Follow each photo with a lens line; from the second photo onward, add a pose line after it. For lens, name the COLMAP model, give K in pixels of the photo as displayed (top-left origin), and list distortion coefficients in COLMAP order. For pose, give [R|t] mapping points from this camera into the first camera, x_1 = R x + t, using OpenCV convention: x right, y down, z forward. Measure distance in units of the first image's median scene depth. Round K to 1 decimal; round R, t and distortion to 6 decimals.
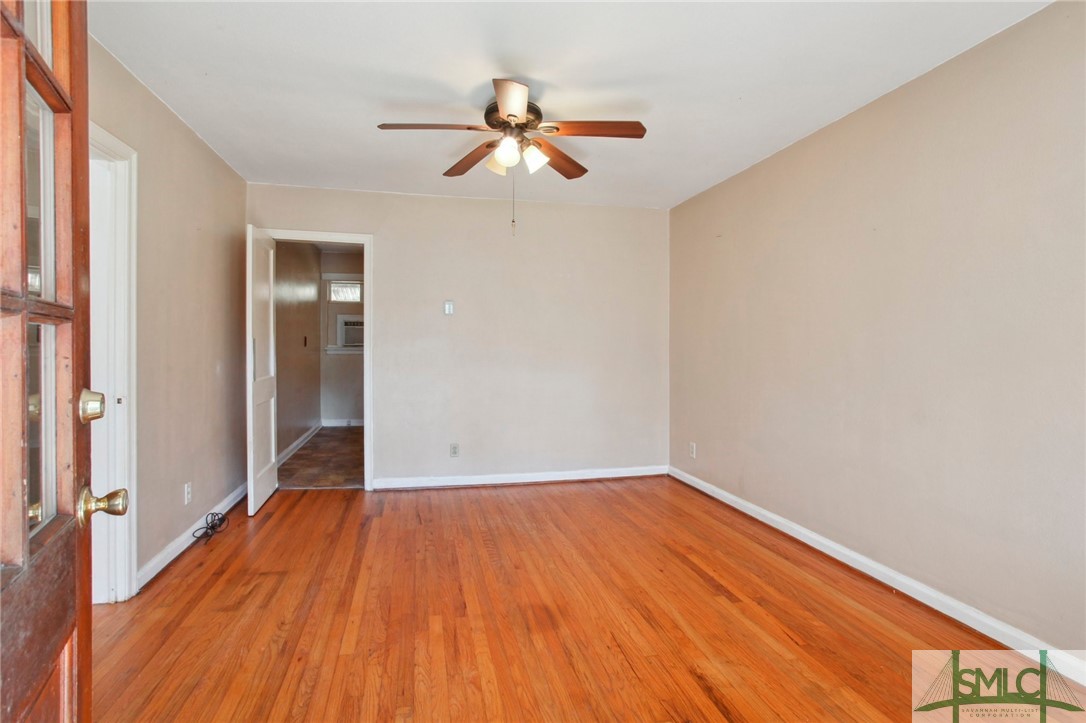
lens RADIAL K [[548.4, 0, 533.5], [0, 548.4, 369.5], [0, 0, 1]] dist [-0.058122, 0.038405]
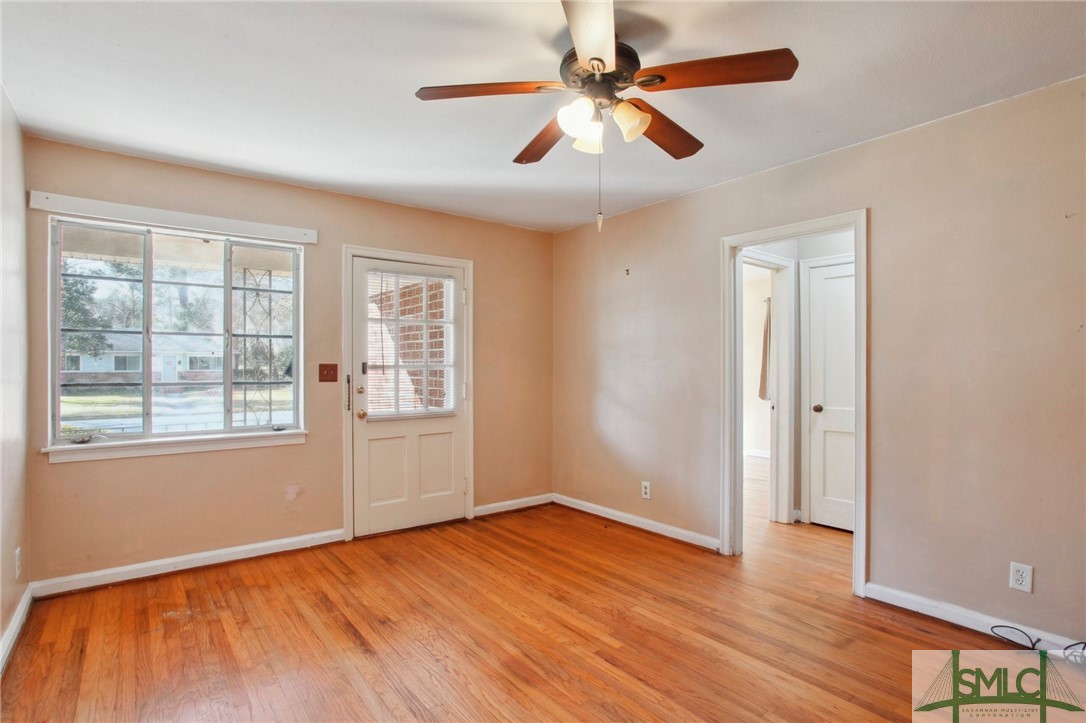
lens RADIAL K [[548.4, 0, 533.5], [0, 548.4, 369.5], [0, 0, 1]] dist [-0.058122, 0.038405]
pose [[-0.907888, -0.001745, -0.419210, 0.369905], [-0.020973, 0.998928, 0.041265, -0.095679], [0.418689, 0.046256, -0.906951, 1.718716]]
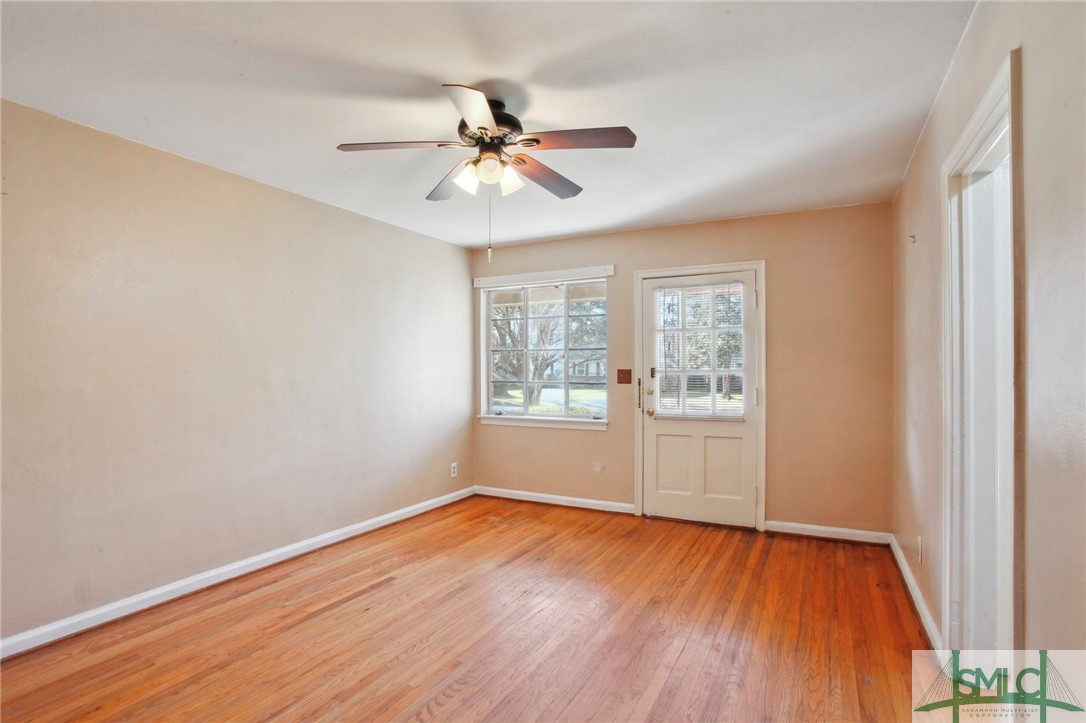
lens RADIAL K [[548.4, 0, 533.5], [0, 548.4, 369.5], [0, 0, 1]] dist [-0.058122, 0.038405]
pose [[-0.760581, -0.004009, 0.649231, -0.731024], [0.025385, 0.999033, 0.035908, -0.112219], [-0.648747, 0.043792, -0.759744, 1.754654]]
